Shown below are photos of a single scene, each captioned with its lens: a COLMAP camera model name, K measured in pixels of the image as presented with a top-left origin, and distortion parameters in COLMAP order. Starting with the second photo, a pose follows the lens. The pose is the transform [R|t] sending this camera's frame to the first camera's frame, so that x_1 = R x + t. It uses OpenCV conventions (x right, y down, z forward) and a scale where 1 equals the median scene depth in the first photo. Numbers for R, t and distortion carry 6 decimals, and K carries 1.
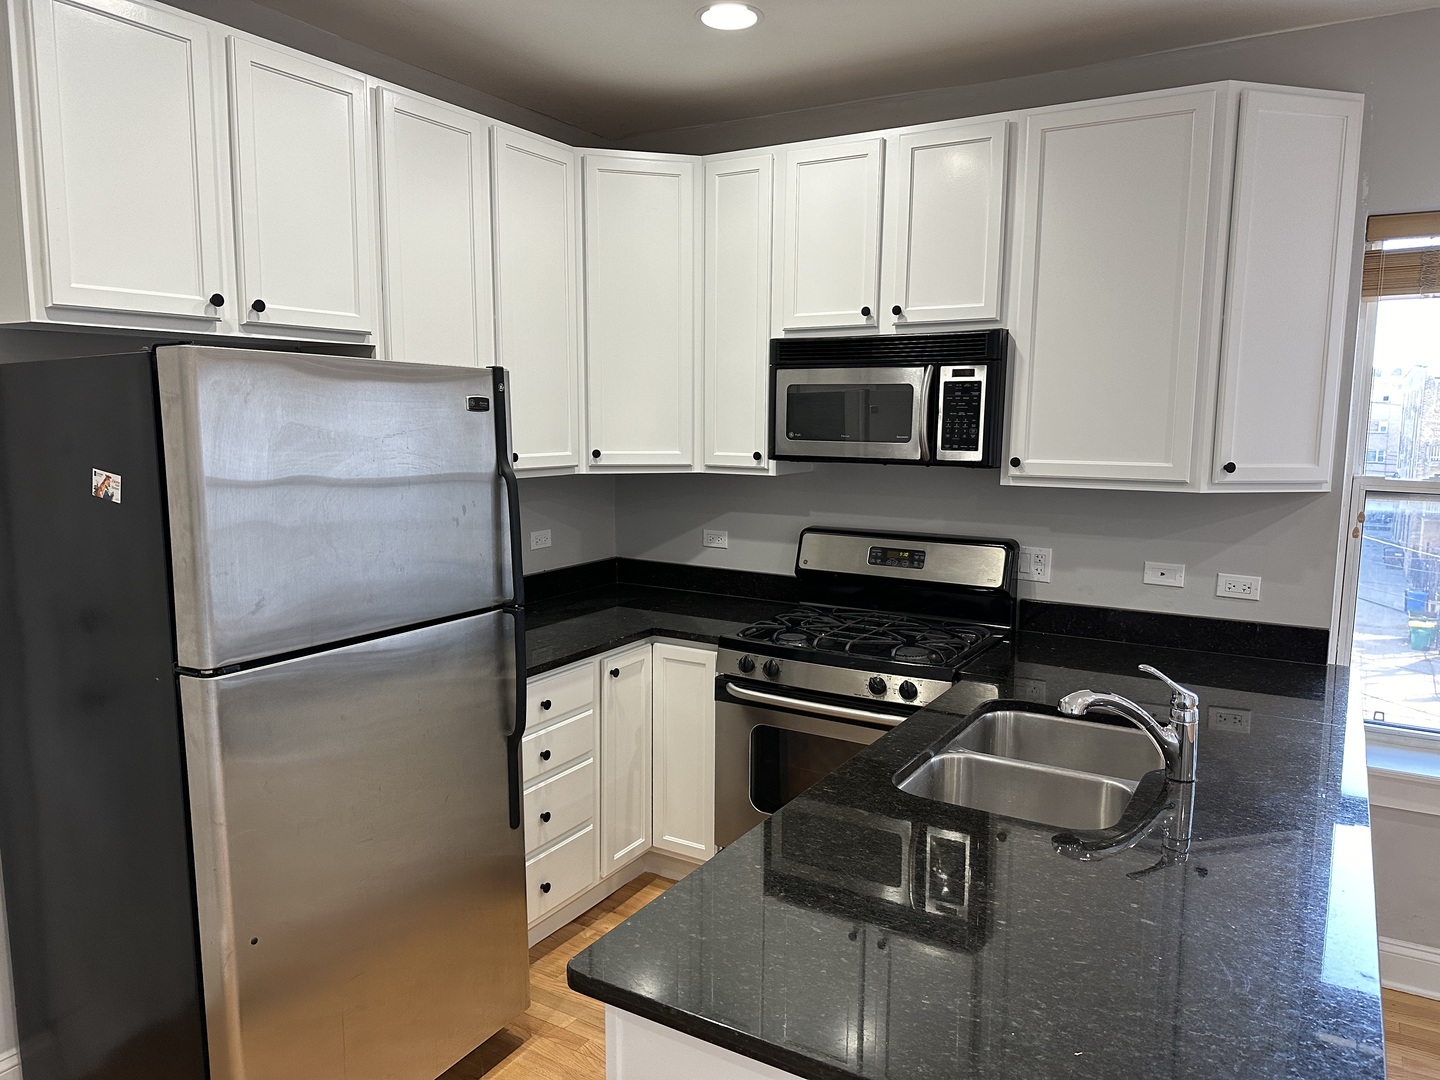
lens RADIAL K [[1002.2, 0, 720.0], [0, 1002.2, 540.0], [0, 0, 1]] dist [0.032415, -0.002159]
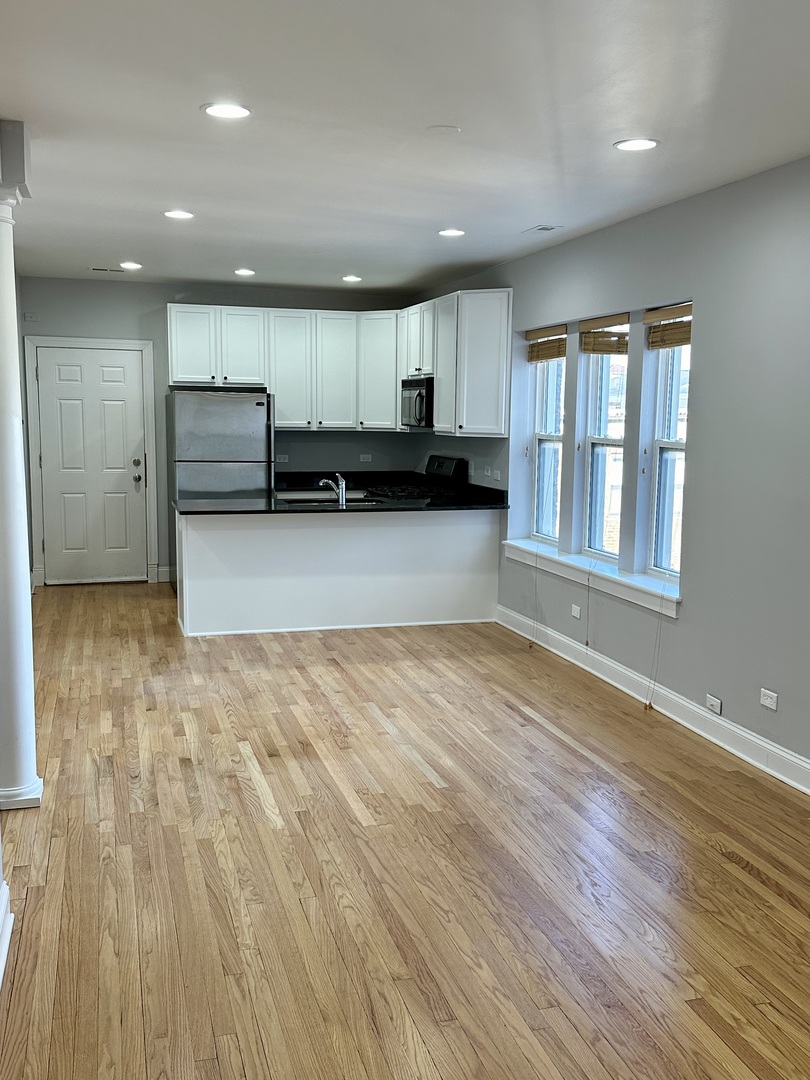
lens RADIAL K [[1049.0, 0, 405.5], [0, 1049.0, 544.4], [0, 0, 1]] dist [0.120761, -0.005325]
pose [[0.725962, 0.087567, -0.682137, 2.287010], [-0.092515, 0.995280, 0.029307, 0.171998], [0.681484, 0.041832, 0.730637, -1.151036]]
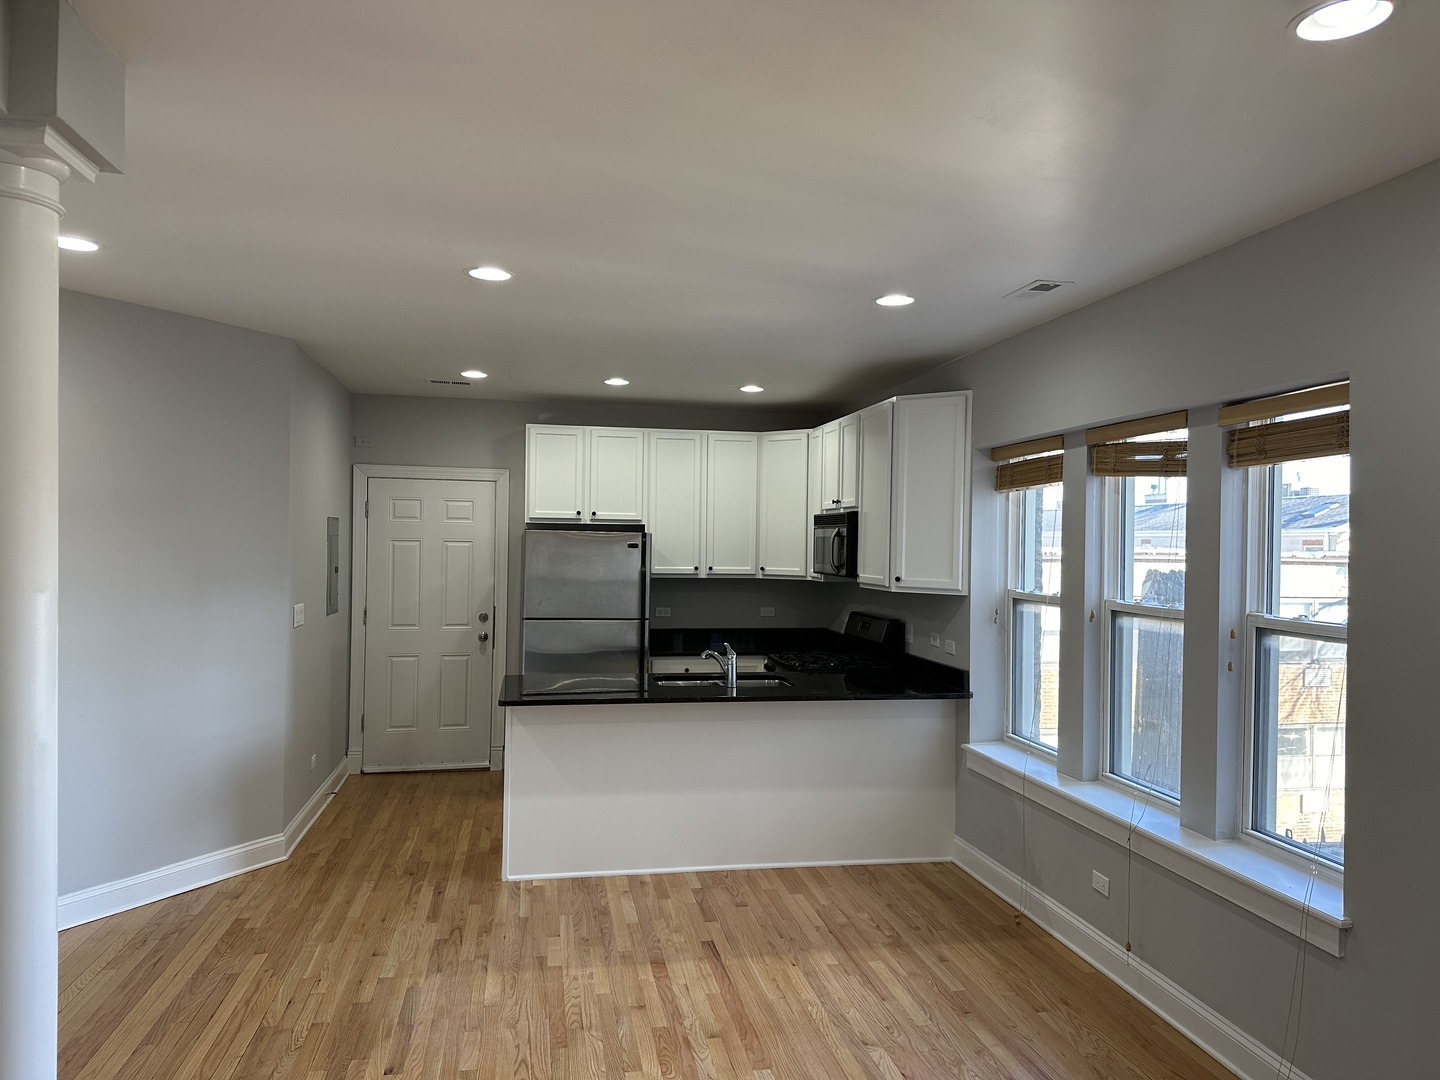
lens RADIAL K [[1002.2, 0, 720.0], [0, 1002.2, 540.0], [0, 0, 1]] dist [0.032415, -0.002159]
pose [[0.661008, -0.000376, -0.750379, 1.689869], [-0.103664, 0.990366, -0.091814, 0.068992], [0.743184, 0.138477, 0.654601, -0.557380]]
